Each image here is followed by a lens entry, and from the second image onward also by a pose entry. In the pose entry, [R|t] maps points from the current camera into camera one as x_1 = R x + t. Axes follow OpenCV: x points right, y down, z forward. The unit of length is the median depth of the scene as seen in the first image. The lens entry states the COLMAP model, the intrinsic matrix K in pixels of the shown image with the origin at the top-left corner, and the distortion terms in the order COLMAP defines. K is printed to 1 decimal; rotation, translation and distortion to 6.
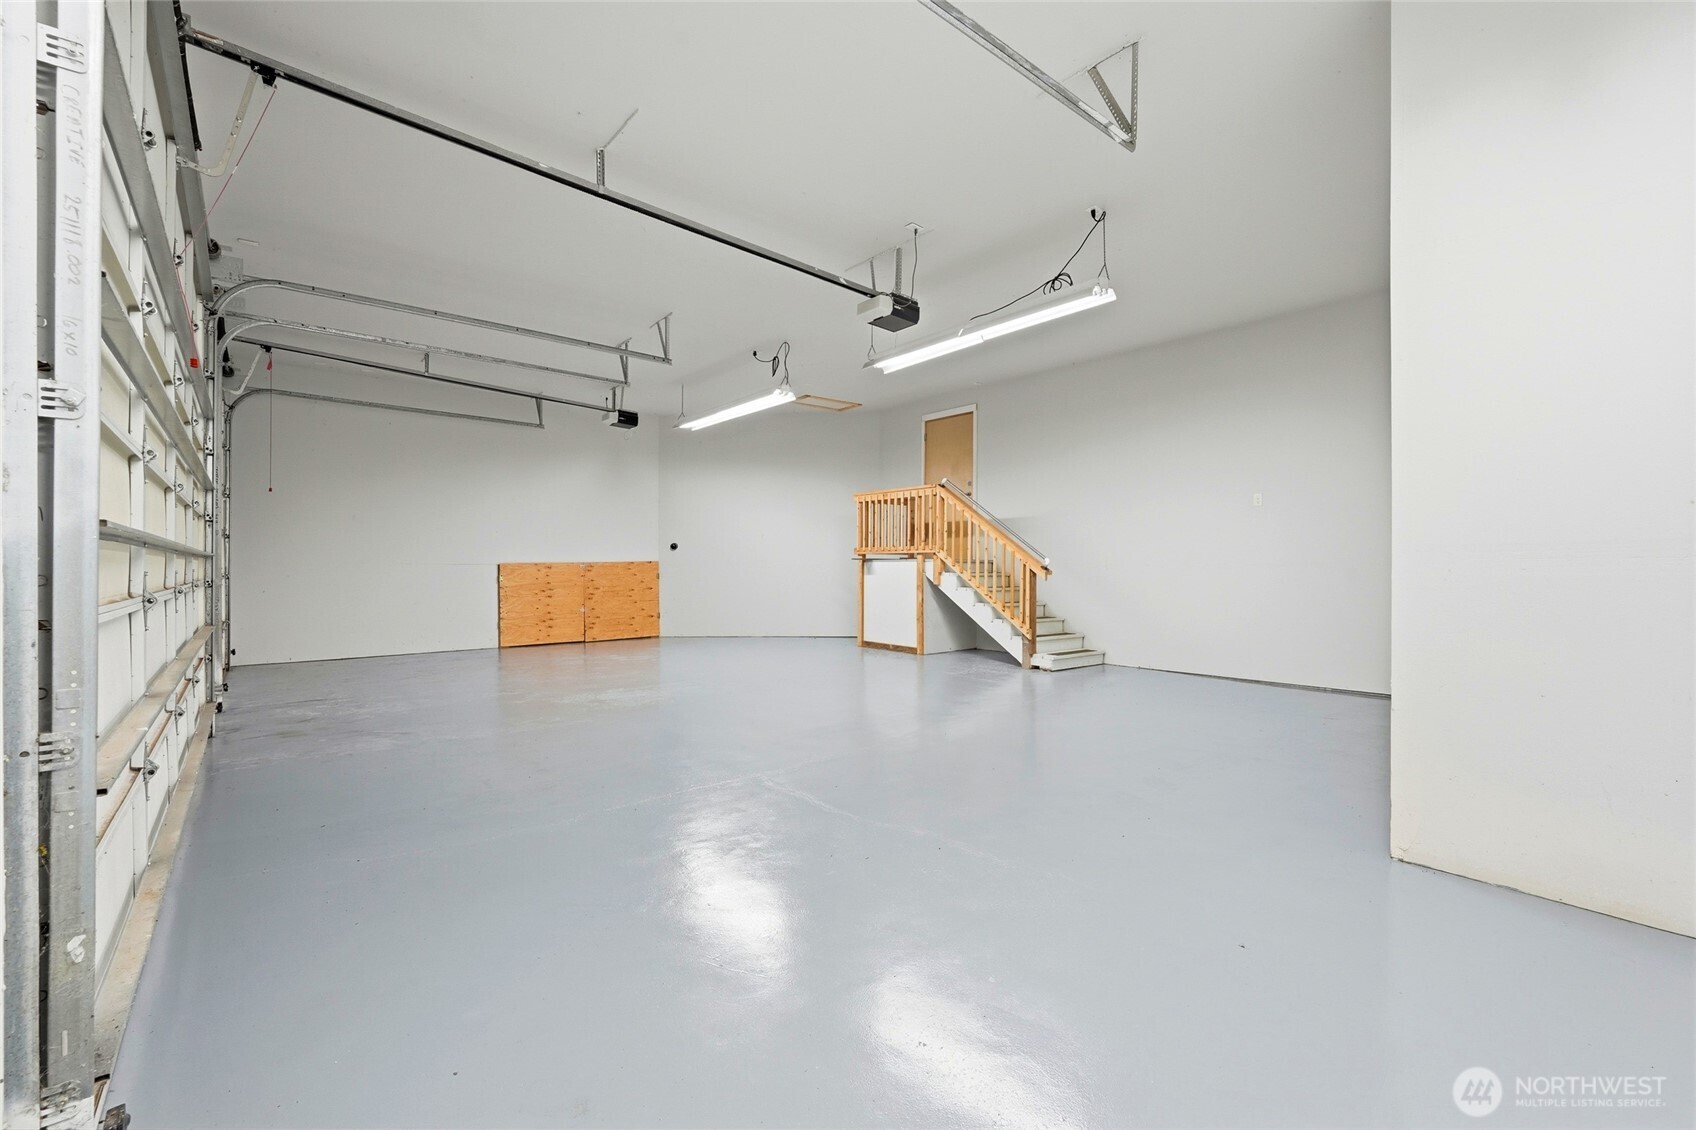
lens RADIAL K [[744.2, 0, 853.2], [0, 744.2, 566.0], [0, 0, 1]] dist [-0.013827, 0.006408]
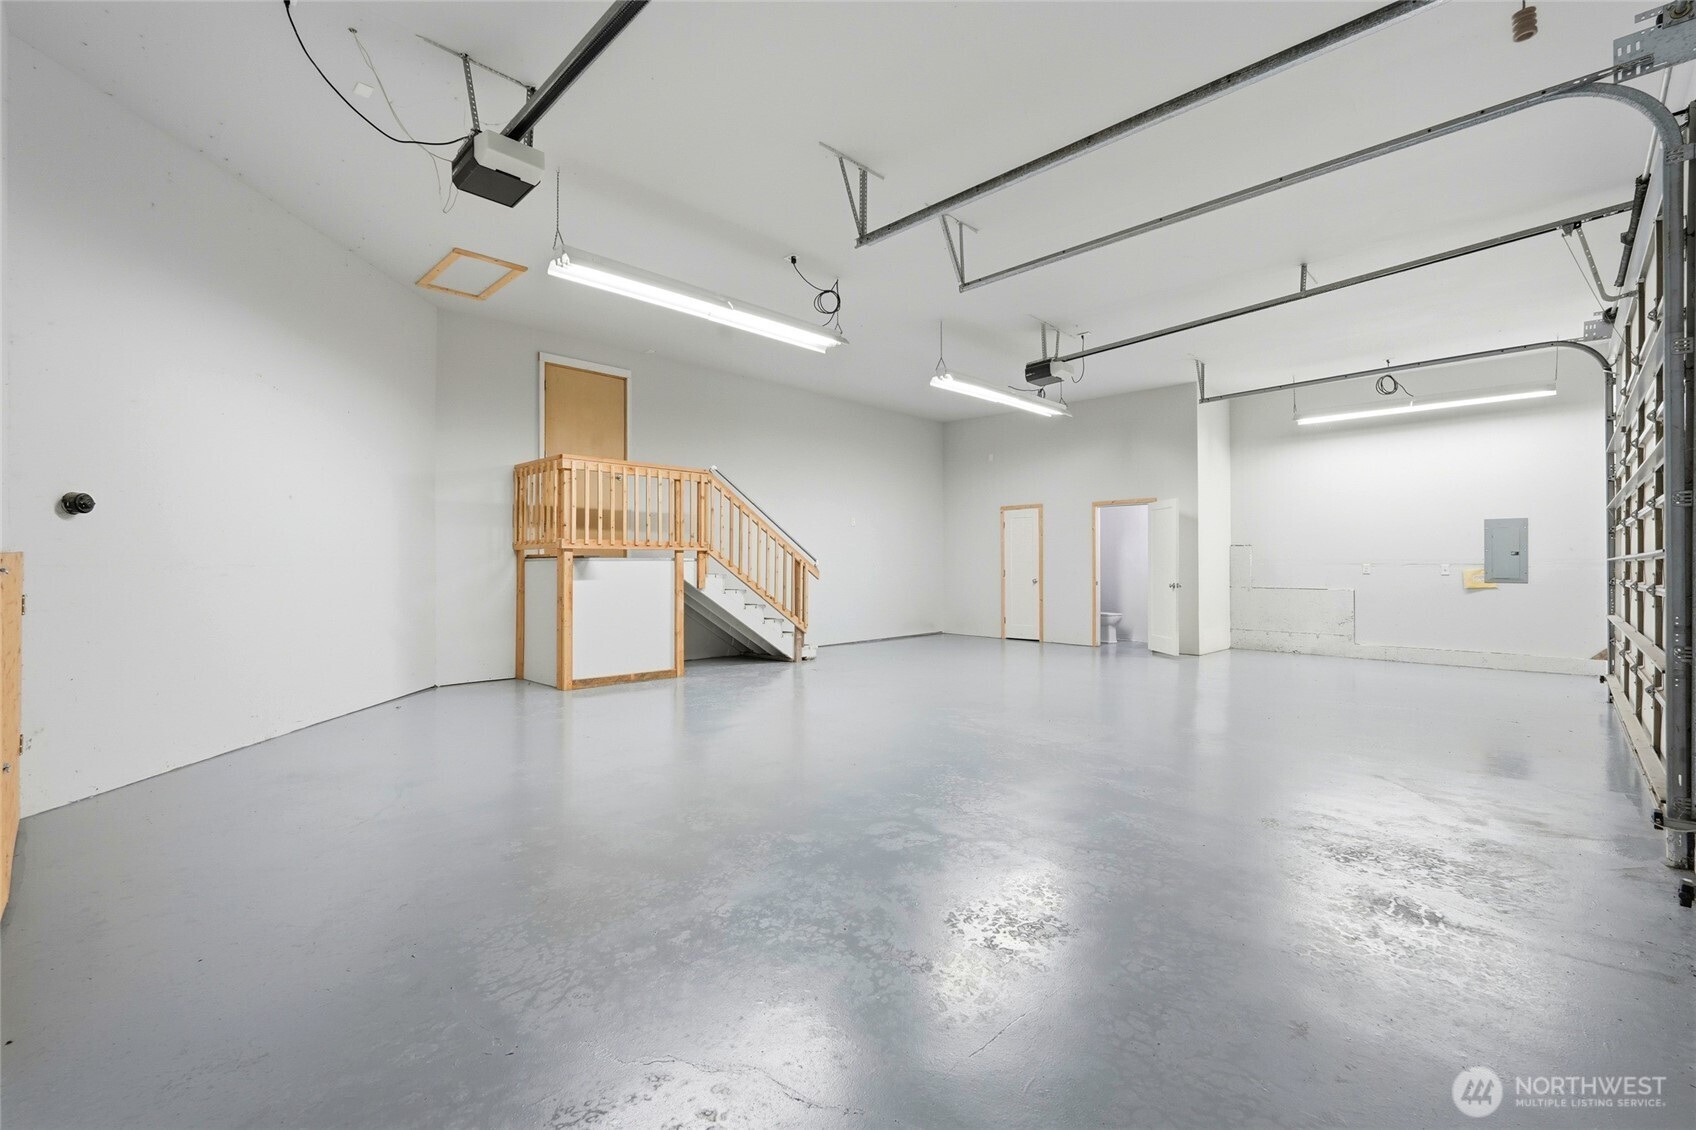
lens RADIAL K [[744.2, 0, 851.7], [0, 744.2, 565.3], [0, 0, 1]] dist [-0.013827, 0.006408]
pose [[-0.109230, 0.002385, 0.994014, -0.717000], [0.006433, 0.999978, -0.001692, 0.001630], [-0.993996, 0.006209, -0.109243, 0.890817]]
